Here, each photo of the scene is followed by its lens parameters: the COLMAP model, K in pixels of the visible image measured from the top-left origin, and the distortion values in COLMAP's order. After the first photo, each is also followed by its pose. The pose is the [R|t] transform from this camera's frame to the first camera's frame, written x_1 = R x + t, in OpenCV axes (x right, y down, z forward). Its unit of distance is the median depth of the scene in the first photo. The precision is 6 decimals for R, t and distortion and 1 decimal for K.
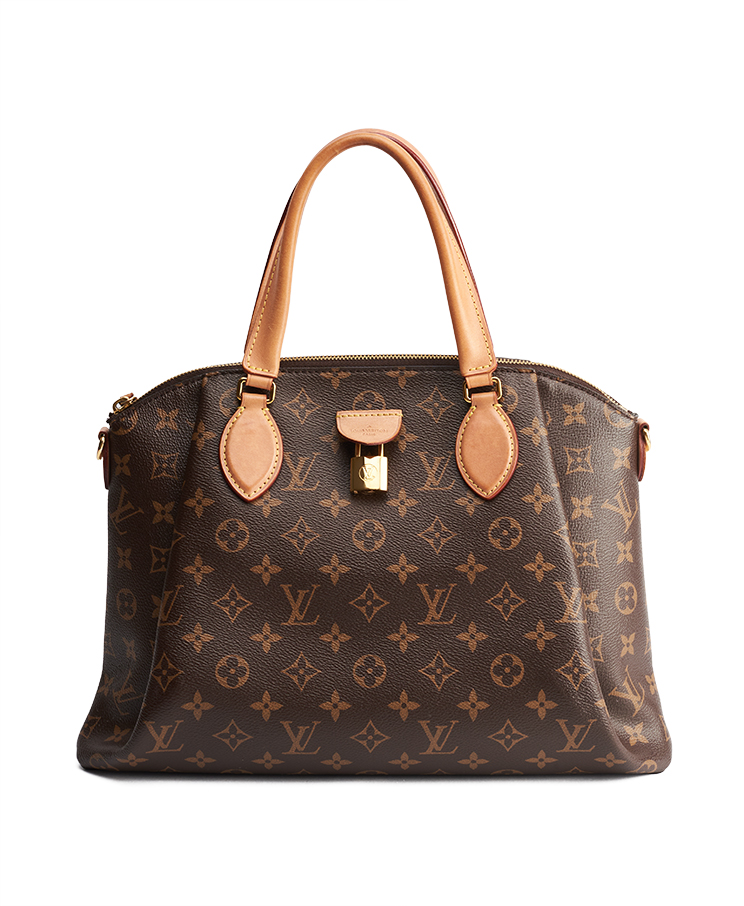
lens RADIAL K [[1944.1, 0, 371.3], [0, 1944.1, 346.7], [0, 0, 1]] dist [-0.210009, 0.343550]
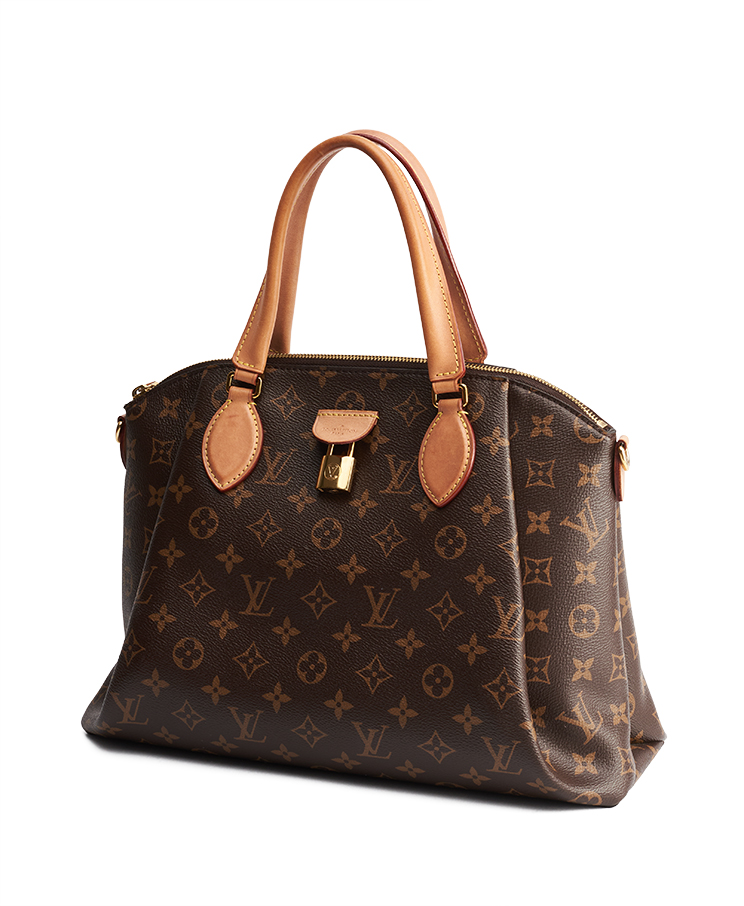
lens RADIAL K [[1944.1, 0, 371.3], [0, 1944.1, 346.7], [0, 0, 1]] dist [-0.210009, 0.343550]
pose [[0.933501, 0.045670, -0.355655, 0.373688], [-0.047468, 0.998866, 0.003675, -0.004538], [0.355419, 0.013452, 0.934610, 0.063685]]
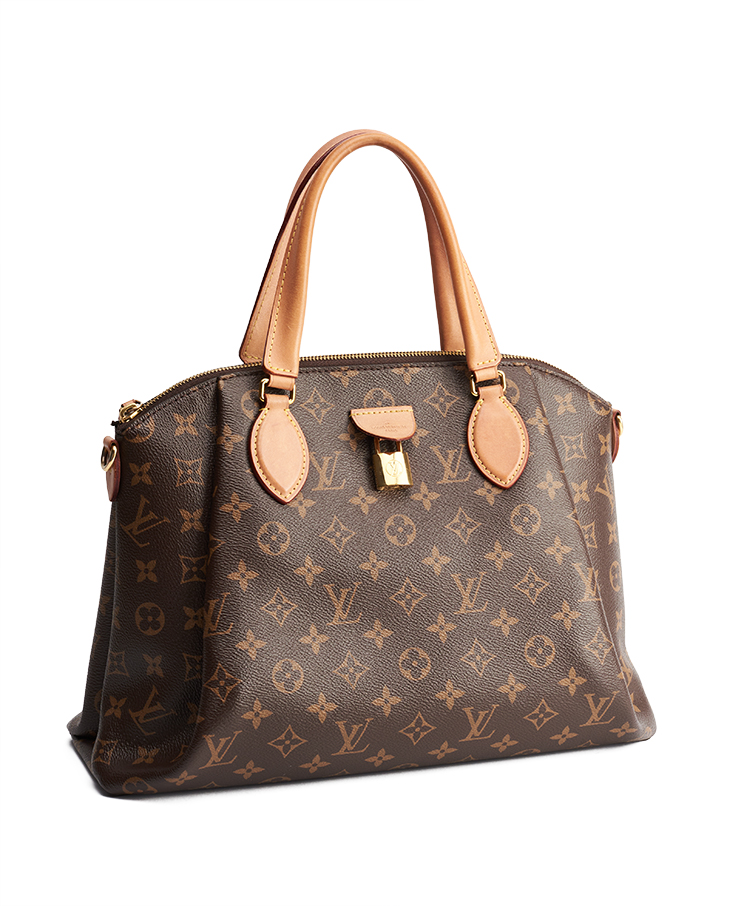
lens RADIAL K [[1944.1, 0, 371.3], [0, 1944.1, 346.7], [0, 0, 1]] dist [-0.210009, 0.343550]
pose [[0.927335, -0.023726, 0.373478, -0.389186], [0.031457, 0.999398, -0.014617, 0.015997], [-0.372907, 0.025303, 0.927524, 0.065921]]
